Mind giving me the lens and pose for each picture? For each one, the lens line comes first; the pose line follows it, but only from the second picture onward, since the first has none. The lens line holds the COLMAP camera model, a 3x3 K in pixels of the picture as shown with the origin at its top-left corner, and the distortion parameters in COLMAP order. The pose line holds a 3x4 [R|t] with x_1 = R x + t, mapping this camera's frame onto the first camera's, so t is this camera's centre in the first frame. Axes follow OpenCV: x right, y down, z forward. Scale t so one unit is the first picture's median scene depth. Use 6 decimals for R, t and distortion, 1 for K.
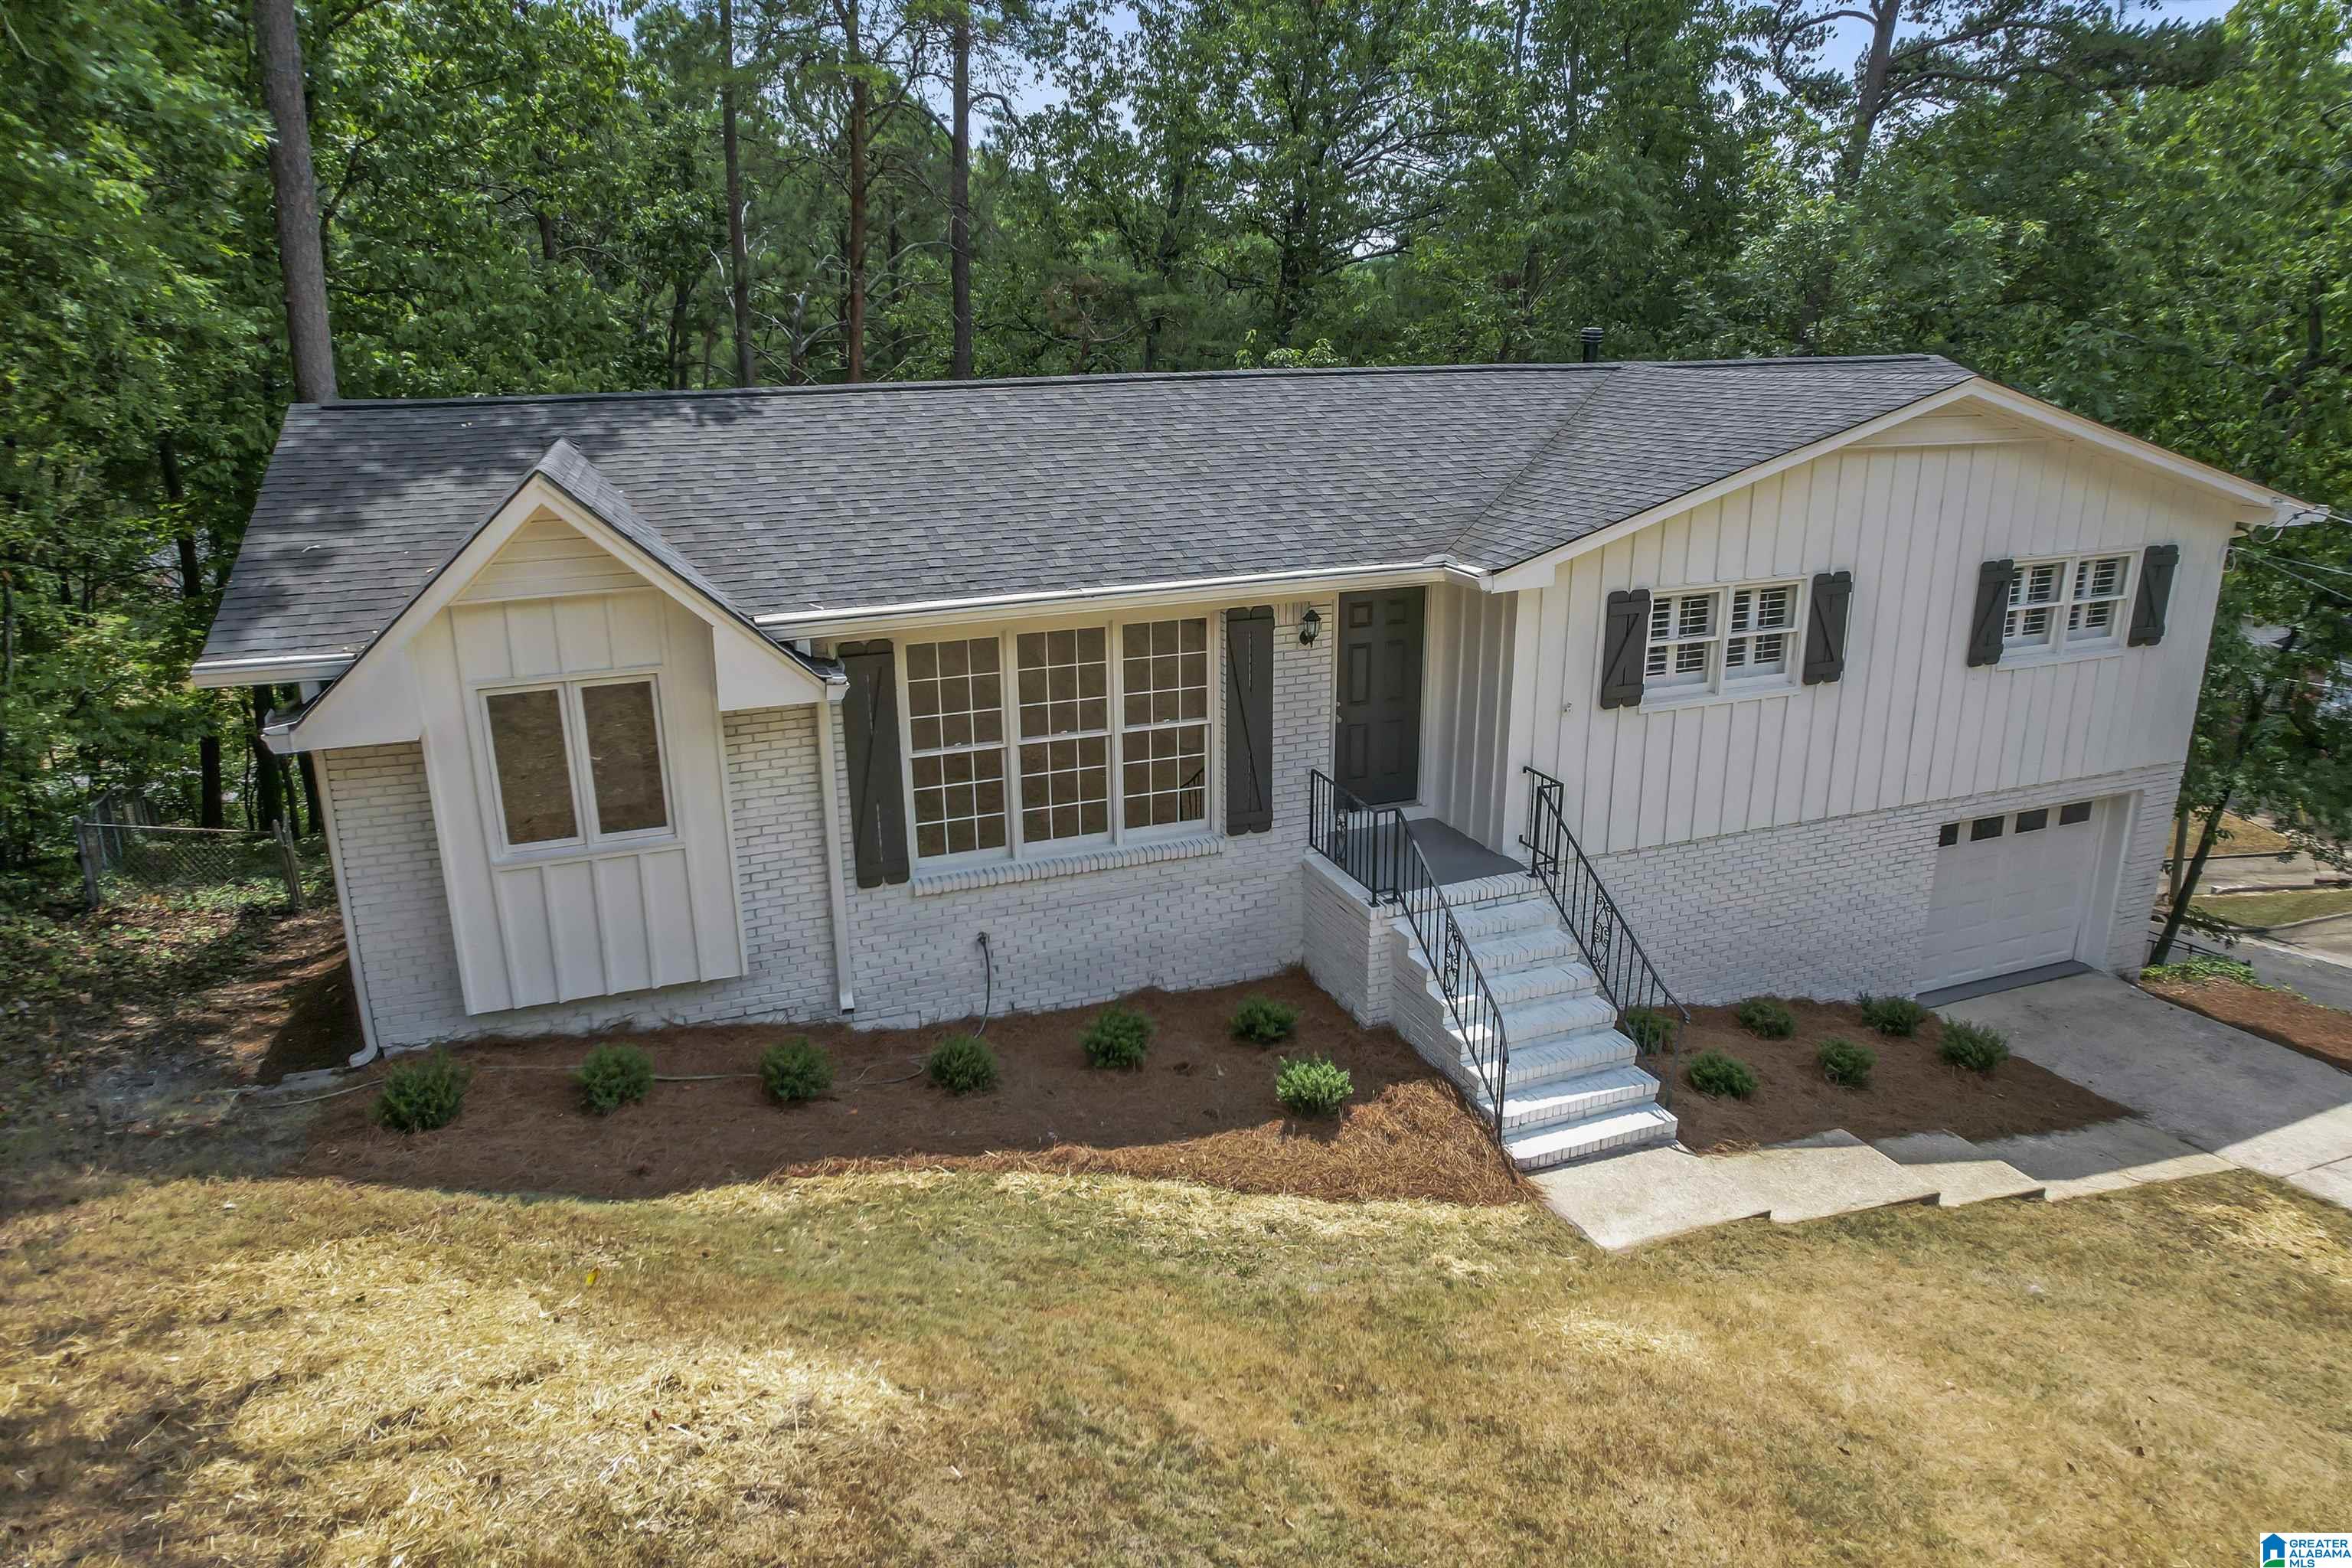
lens RADIAL K [[1486.5, 0, 1176.0], [0, 1486.5, 784.0], [0, 0, 1]] dist [-0.060190, 0.040342]
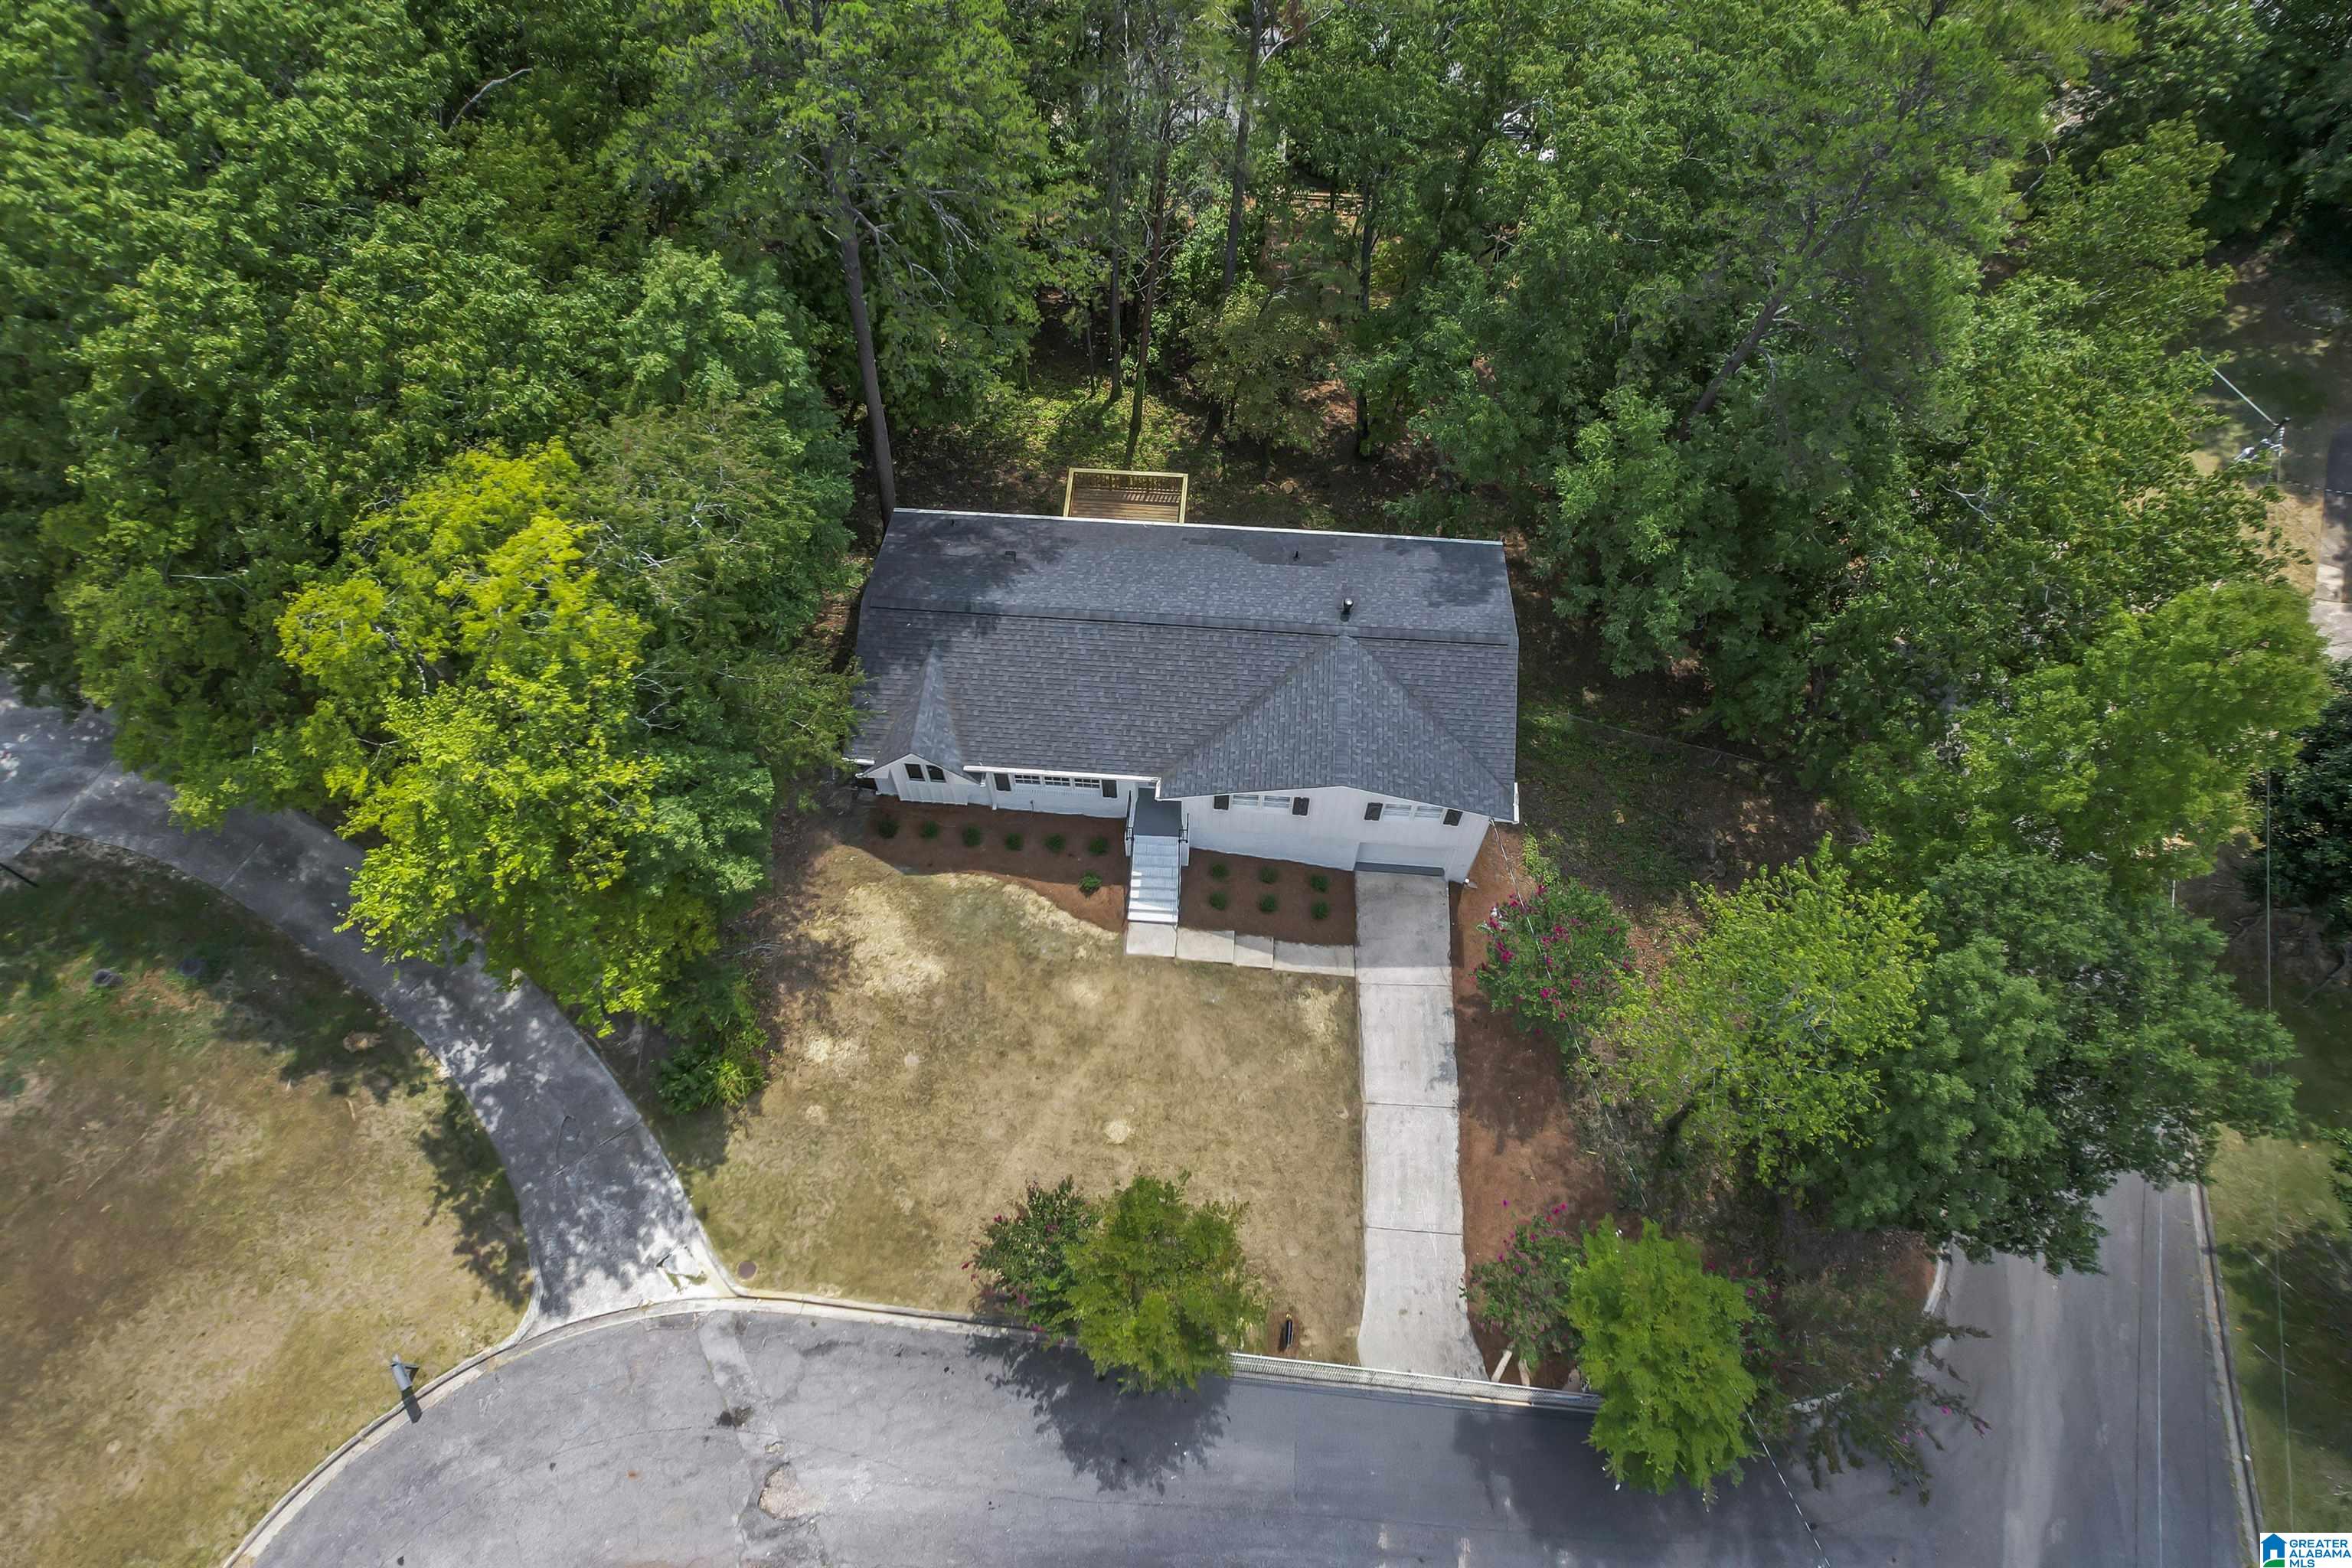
lens RADIAL K [[1433.5, 0, 1176.0], [0, 1433.5, 784.0], [0, 0, 1]] dist [0.002296, 0.000141]
pose [[0.909985, 0.371769, -0.183615, 0.851730], [-0.138122, 0.689325, 0.711163, -2.565321], [0.390959, -0.621787, 0.678626, -1.267941]]
